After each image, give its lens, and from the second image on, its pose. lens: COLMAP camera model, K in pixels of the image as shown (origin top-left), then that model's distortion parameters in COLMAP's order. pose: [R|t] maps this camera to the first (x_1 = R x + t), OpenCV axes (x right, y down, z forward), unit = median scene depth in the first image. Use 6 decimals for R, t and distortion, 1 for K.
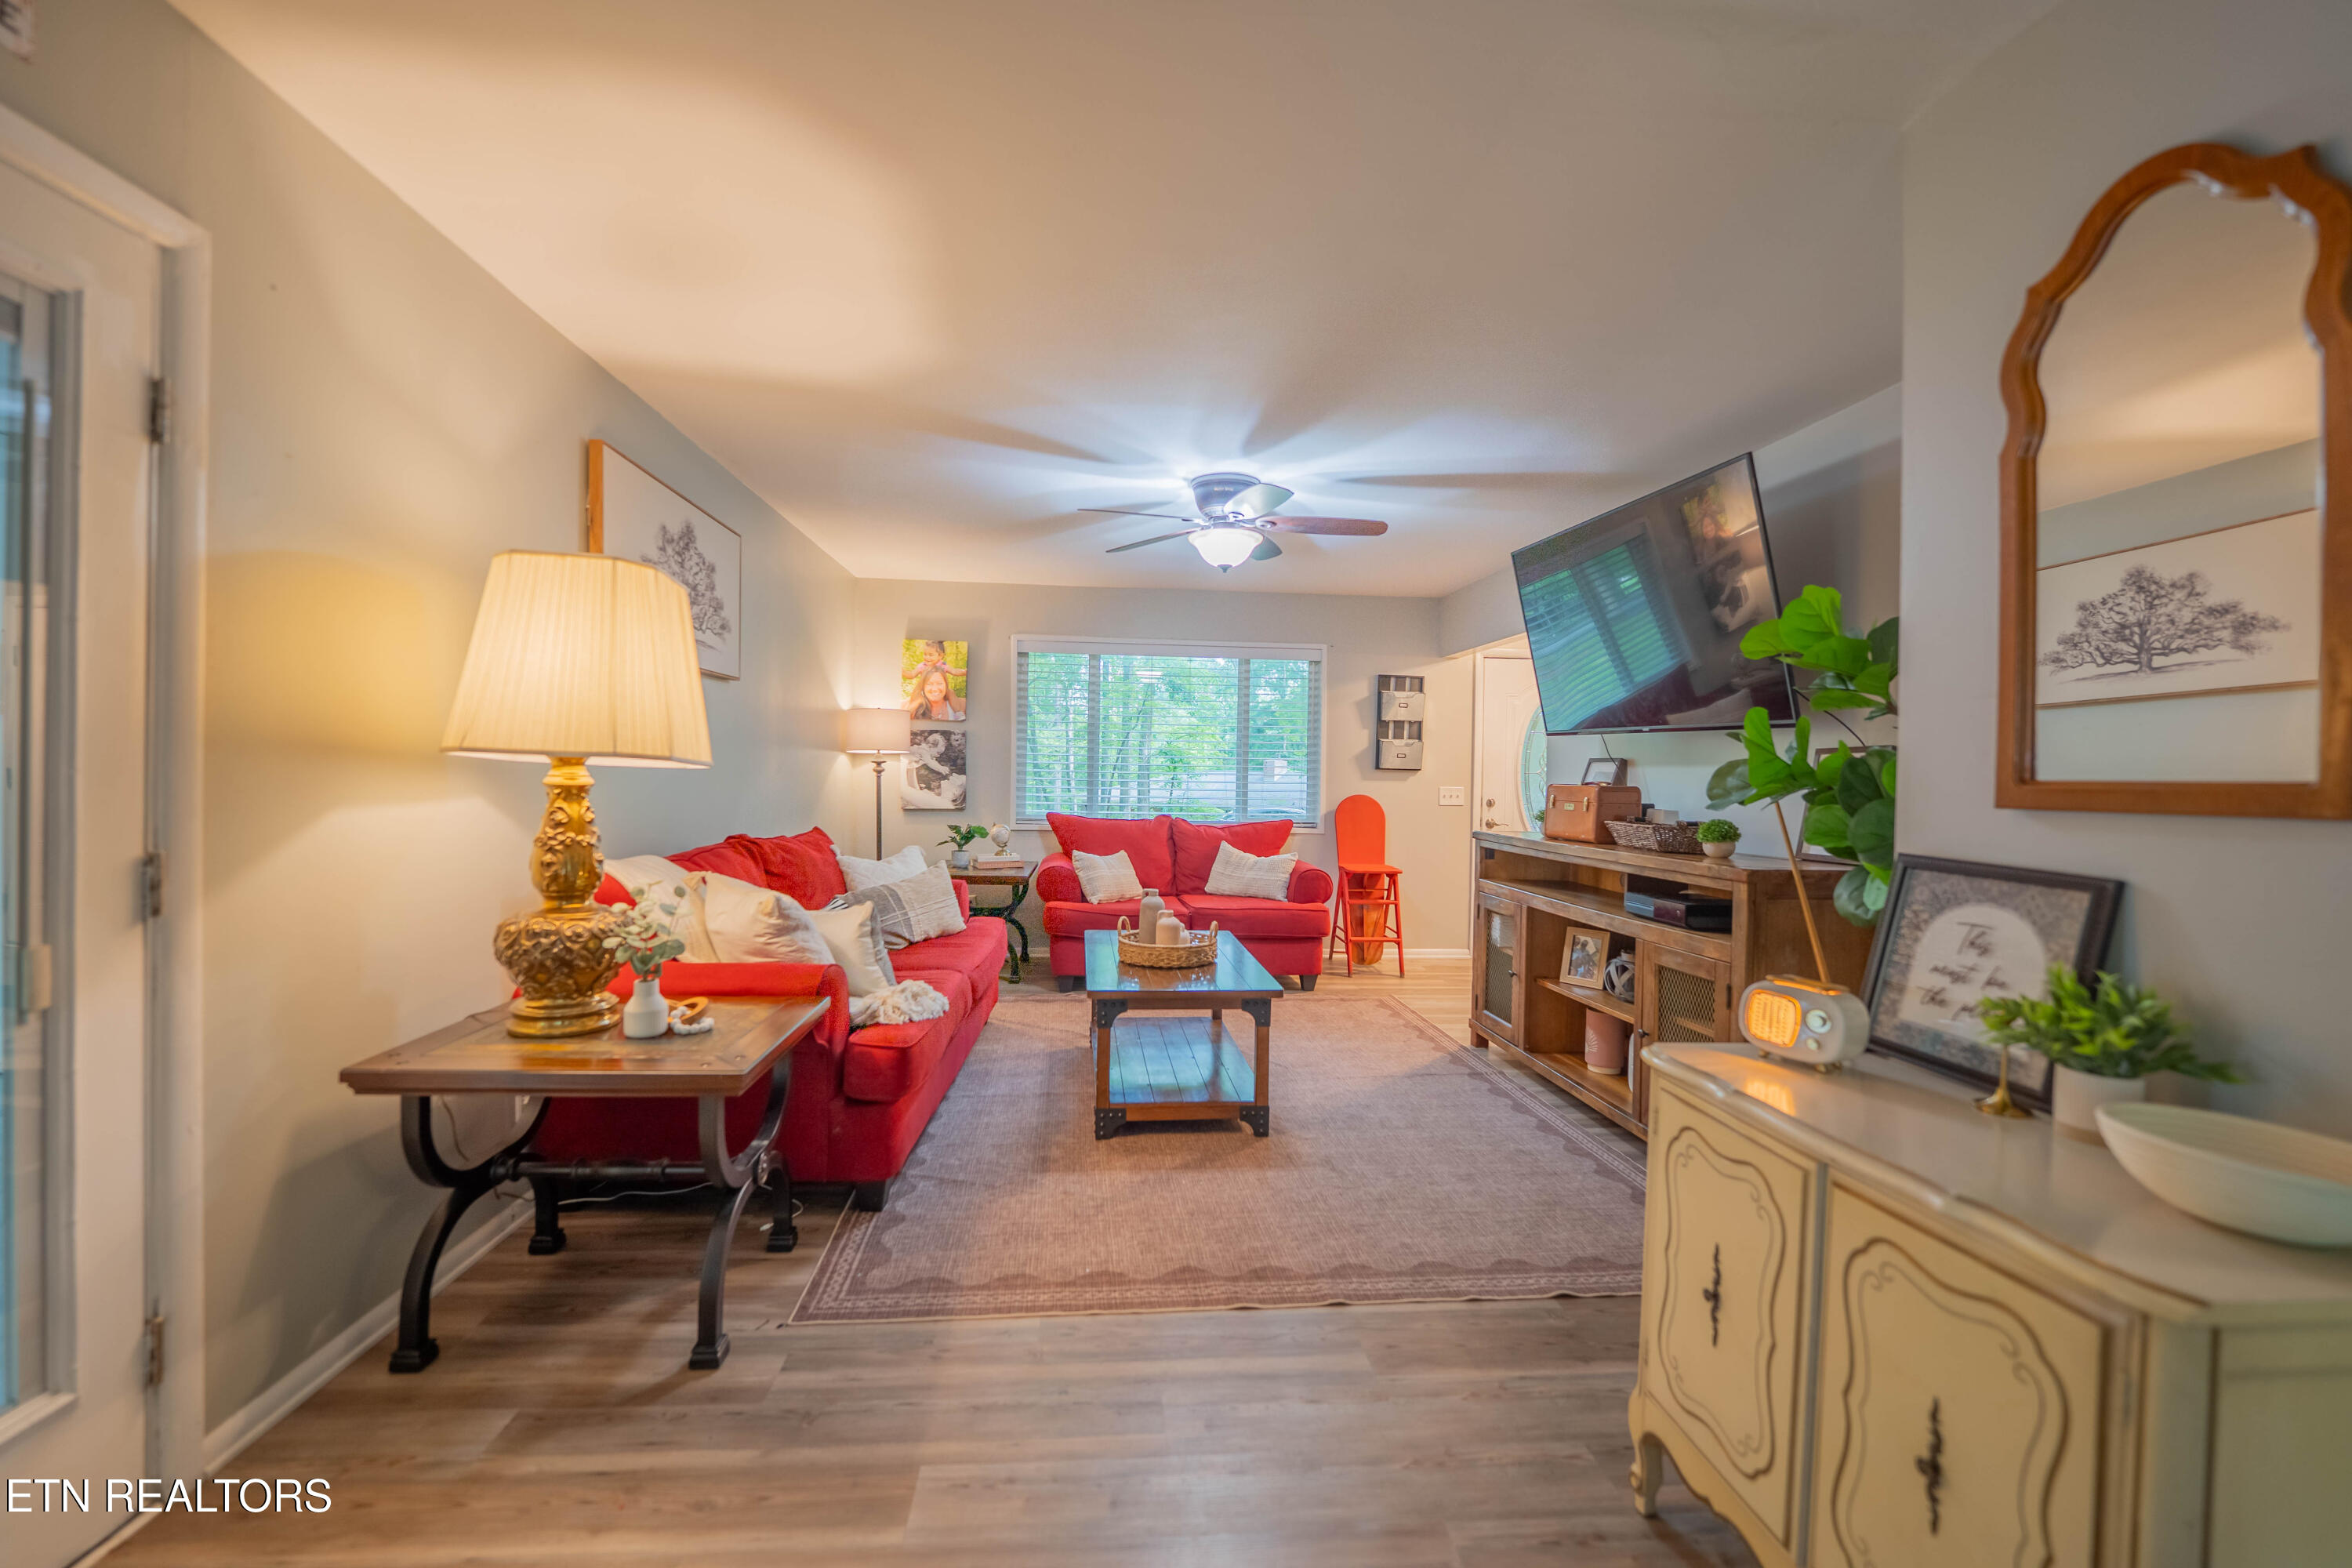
lens RADIAL K [[958.8, 0, 1167.4], [0, 958.8, 777.6], [0, 0, 1]] dist [-0.003333, -0.005635]
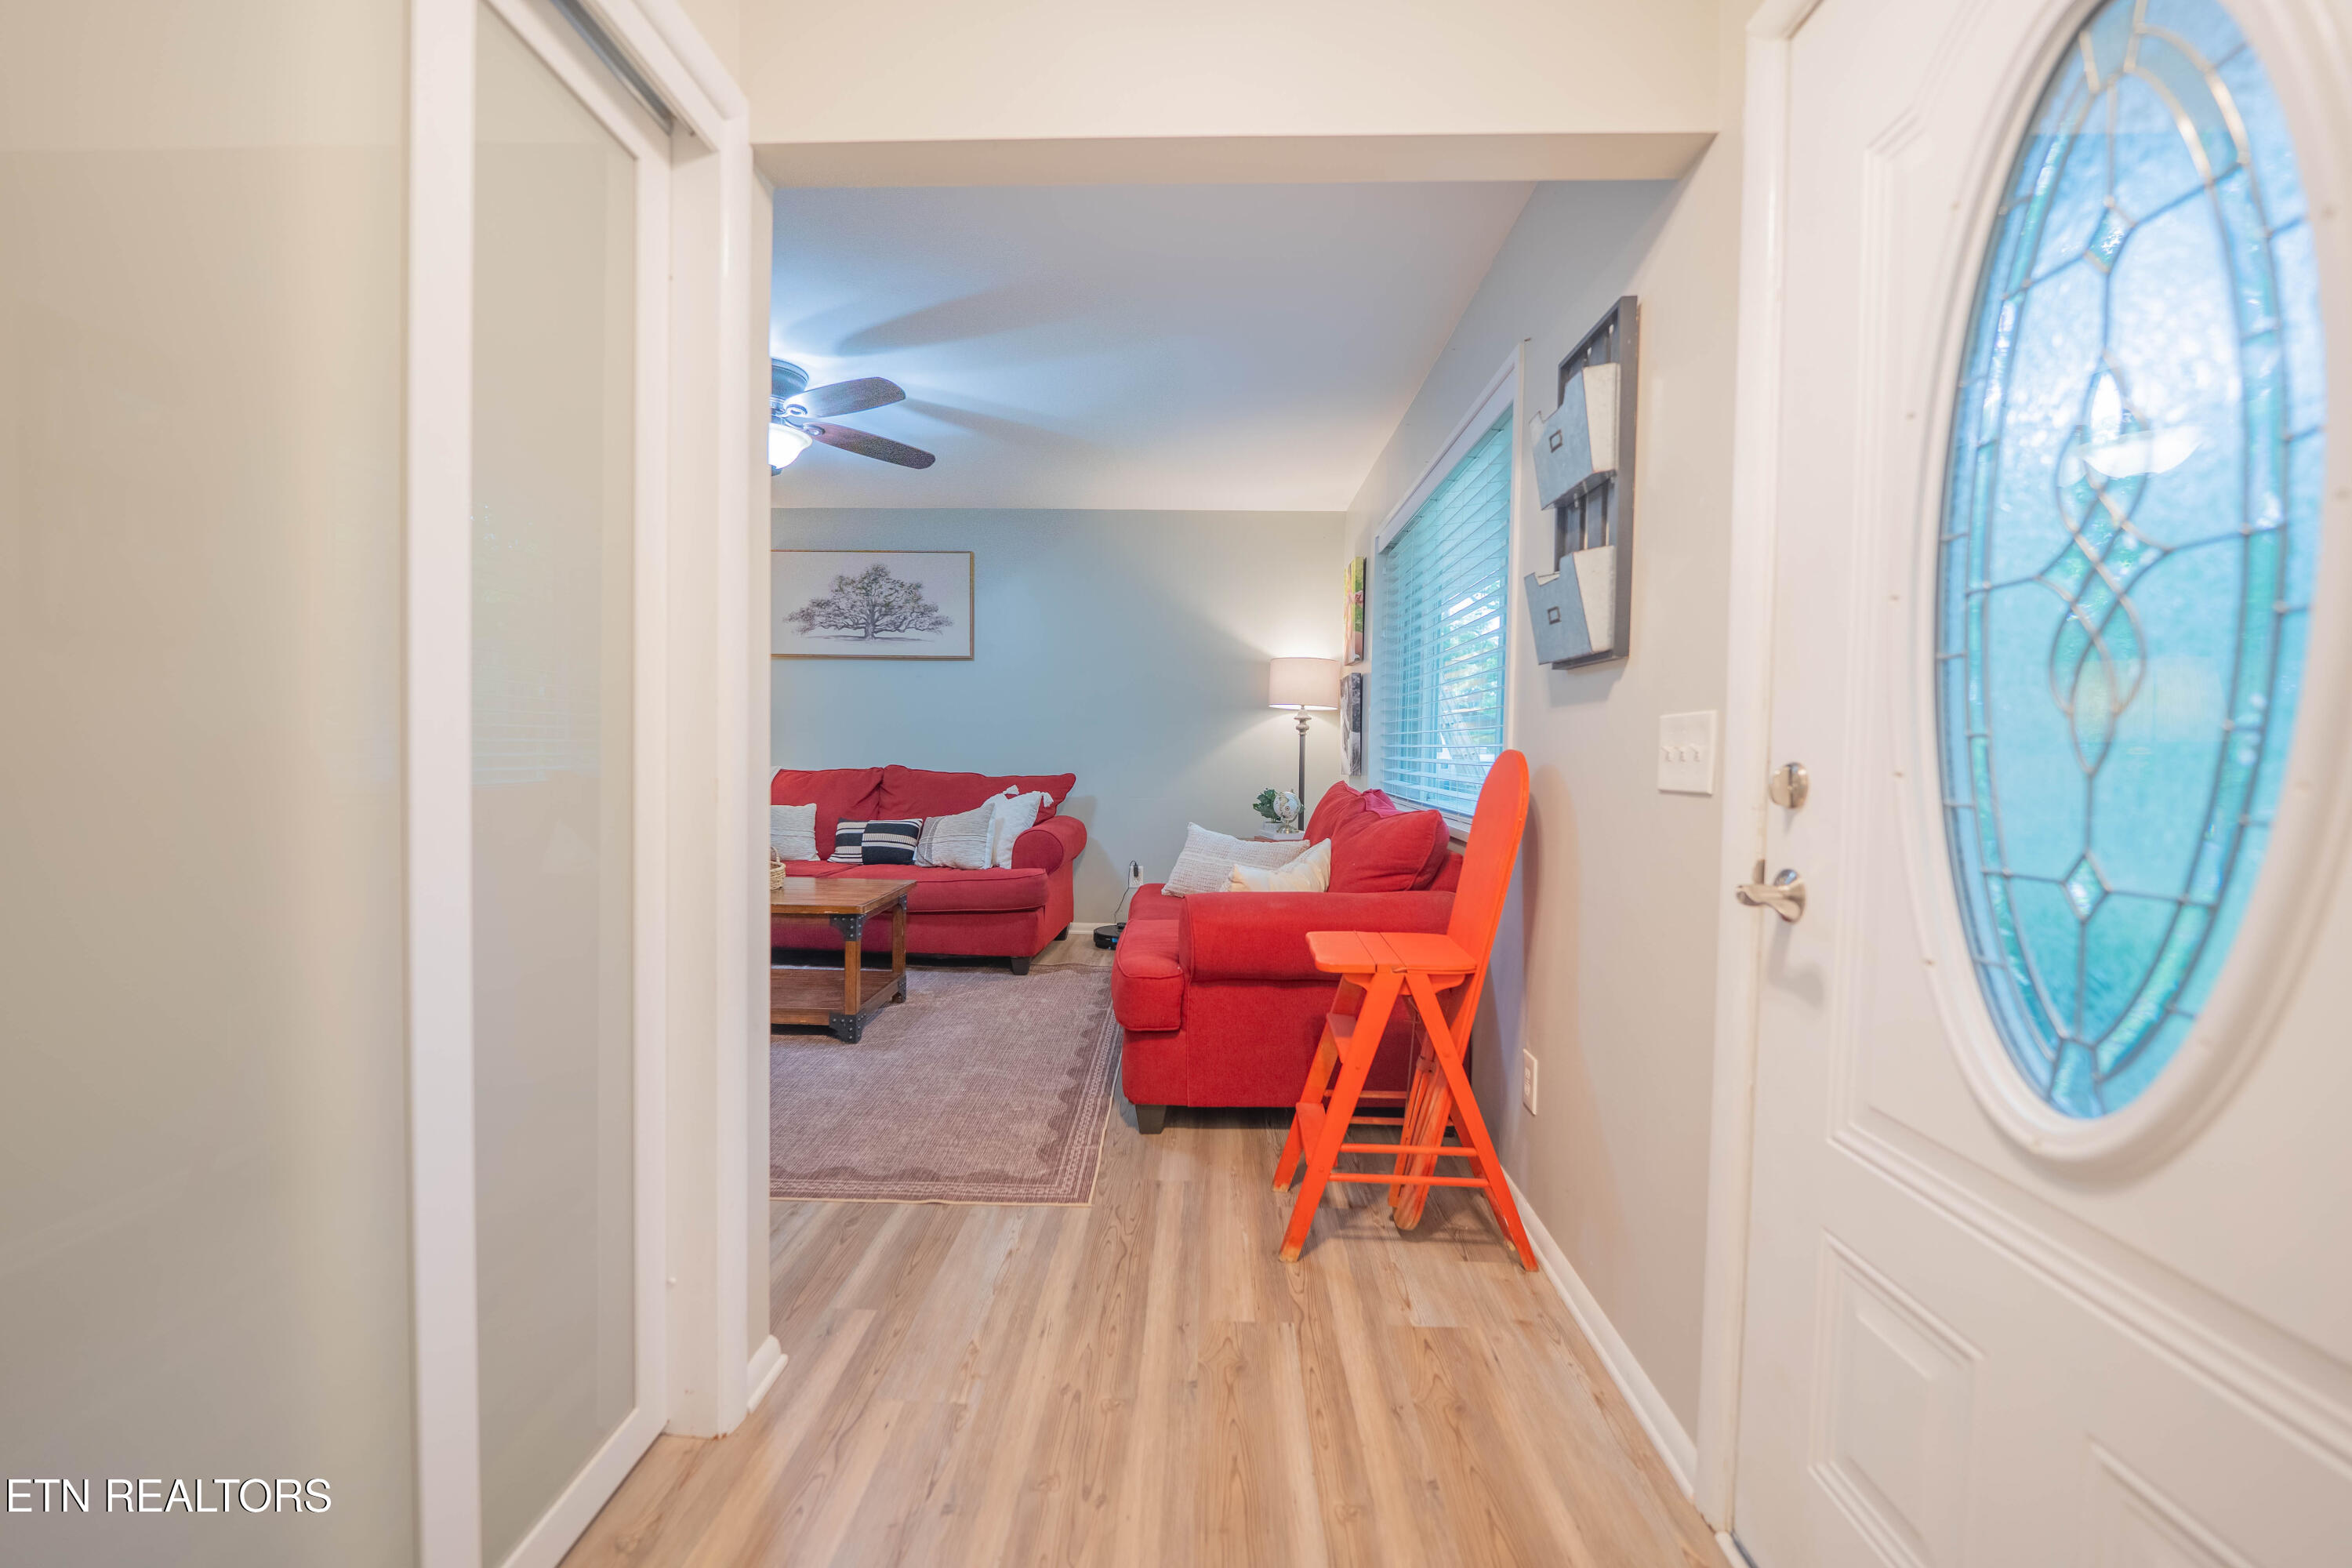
lens RADIAL K [[958.8, 0, 1167.4], [0, 958.8, 777.6], [0, 0, 1]] dist [-0.003333, -0.005635]
pose [[-0.131237, 0.012130, -0.991277, 0.610860], [-0.026586, 0.999522, 0.015751, 0.028241], [0.990994, 0.028421, -0.130852, 1.023074]]
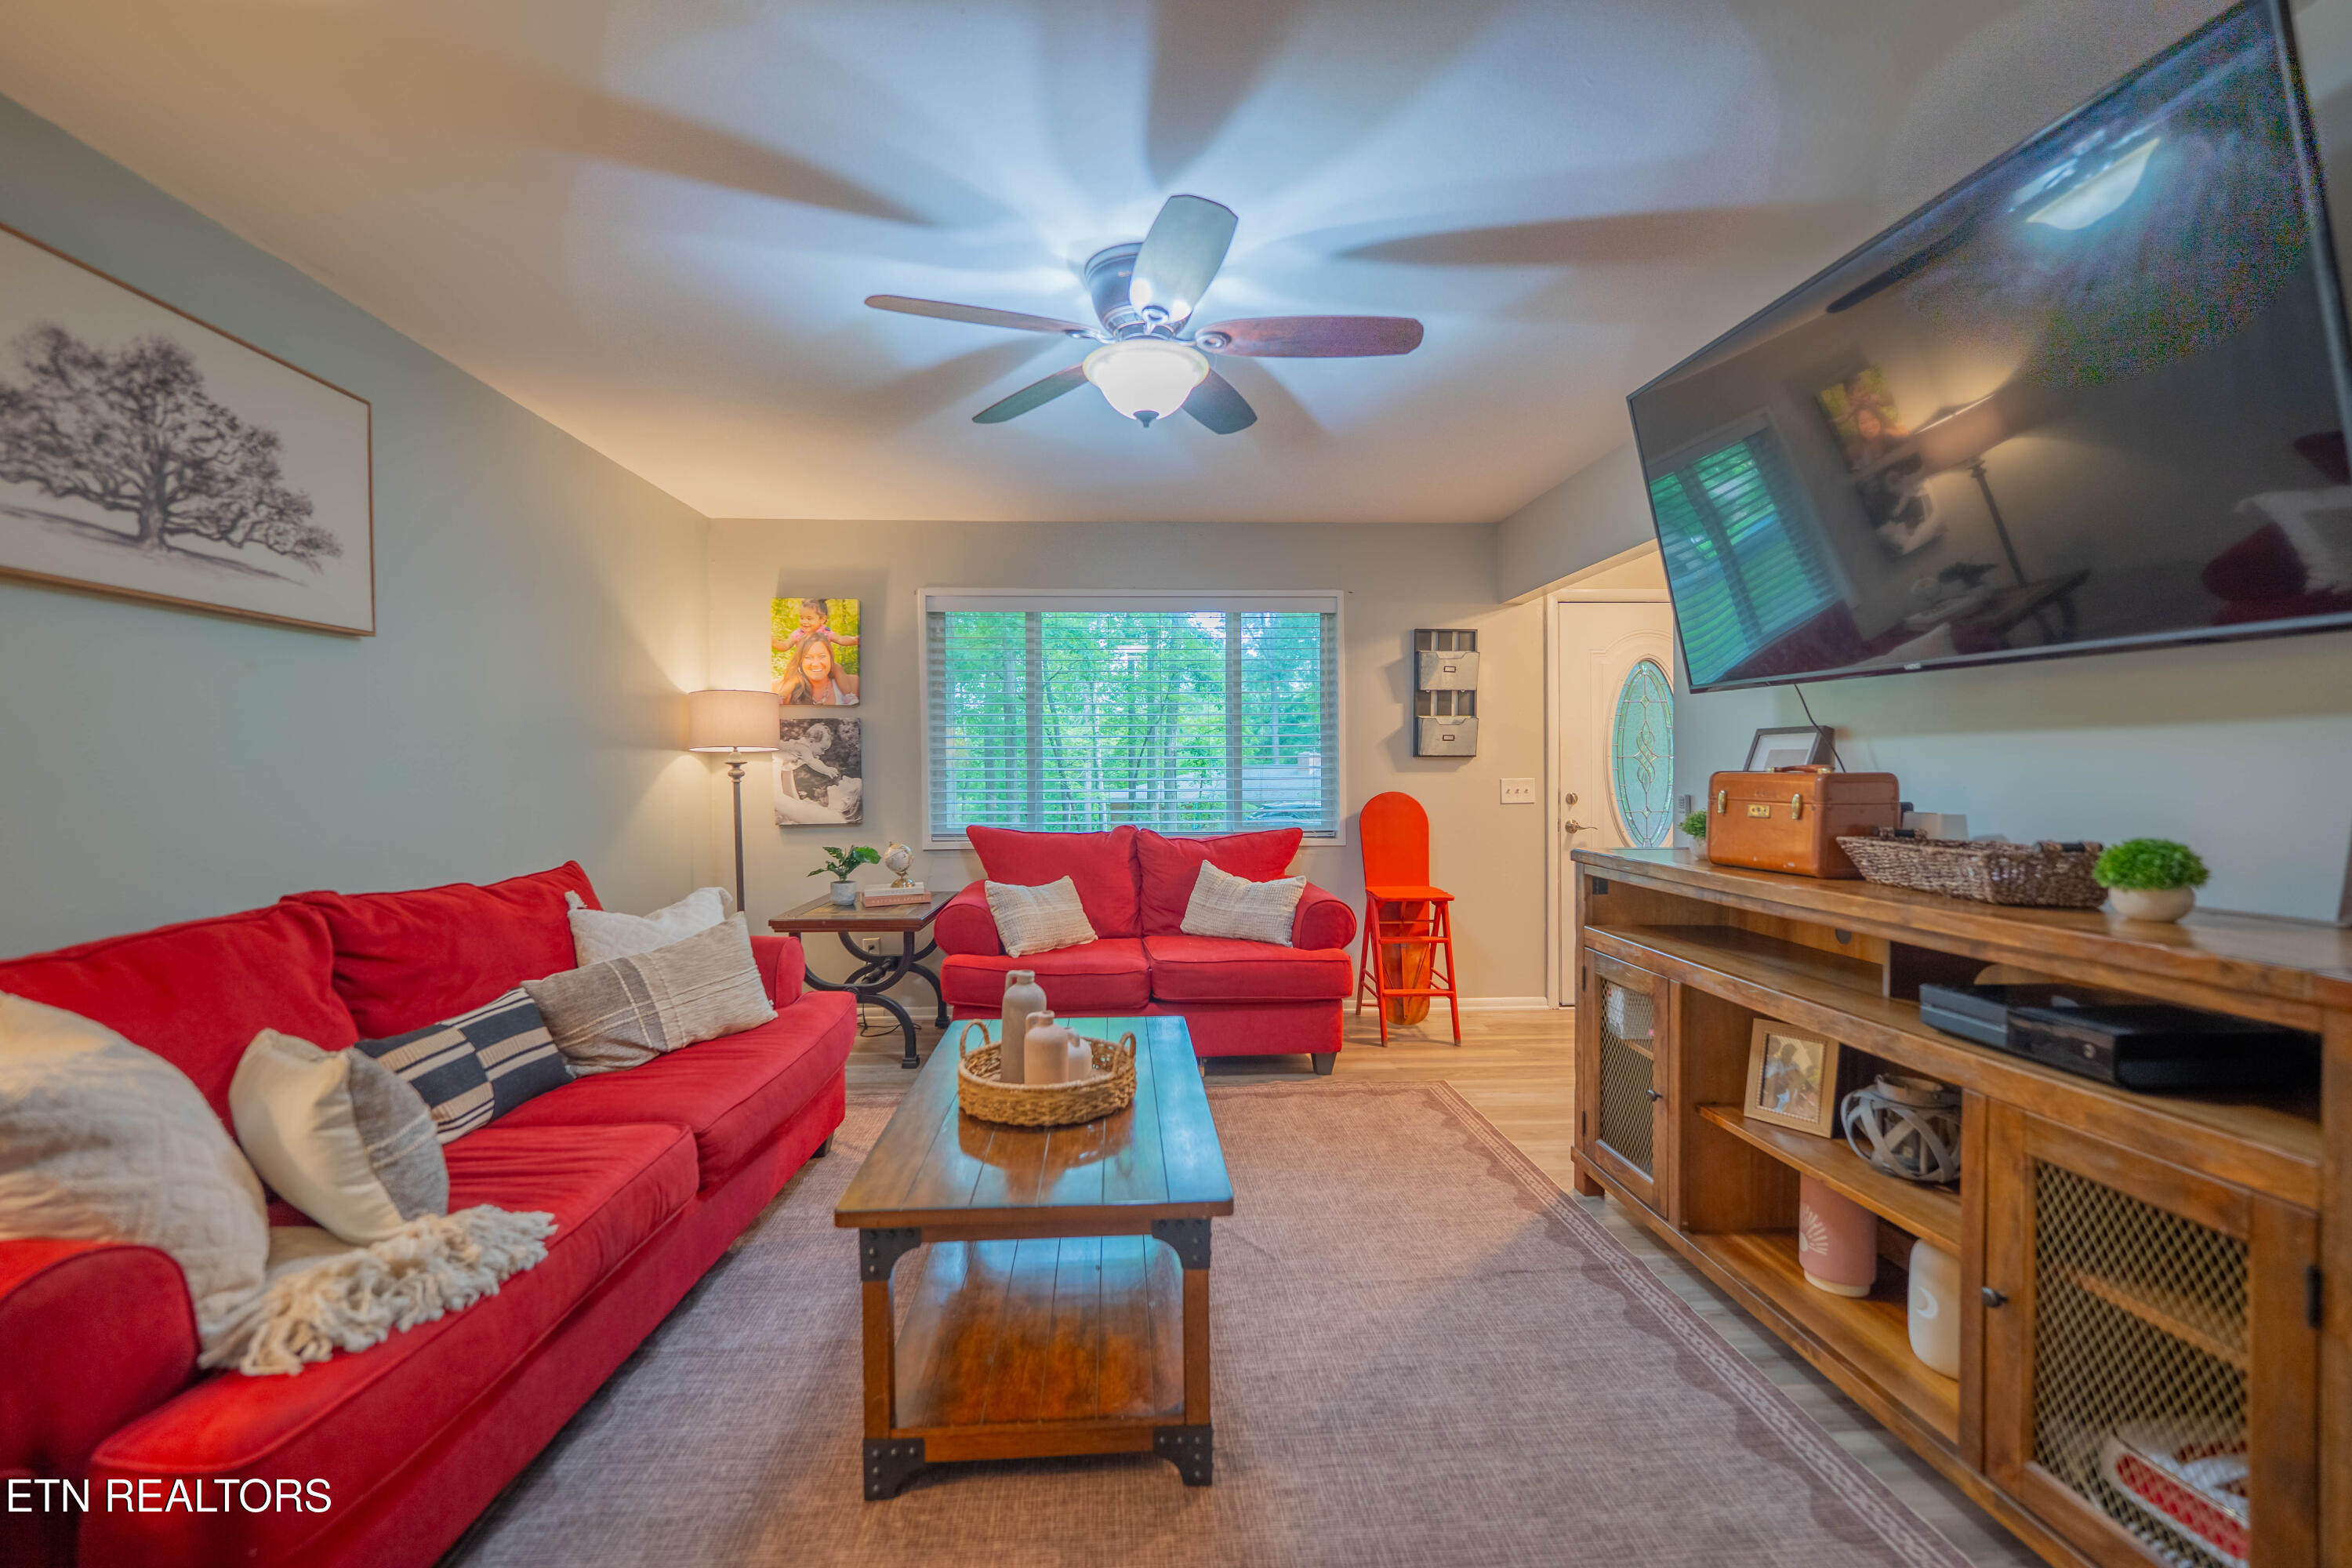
lens RADIAL K [[958.8, 0, 1167.4], [0, 958.8, 777.6], [0, 0, 1]] dist [-0.003333, -0.005635]
pose [[0.998948, -0.023431, -0.039414, 0.062424], [0.023570, 0.999718, 0.003057, 0.000431], [0.039331, -0.003983, 0.999218, 0.281729]]
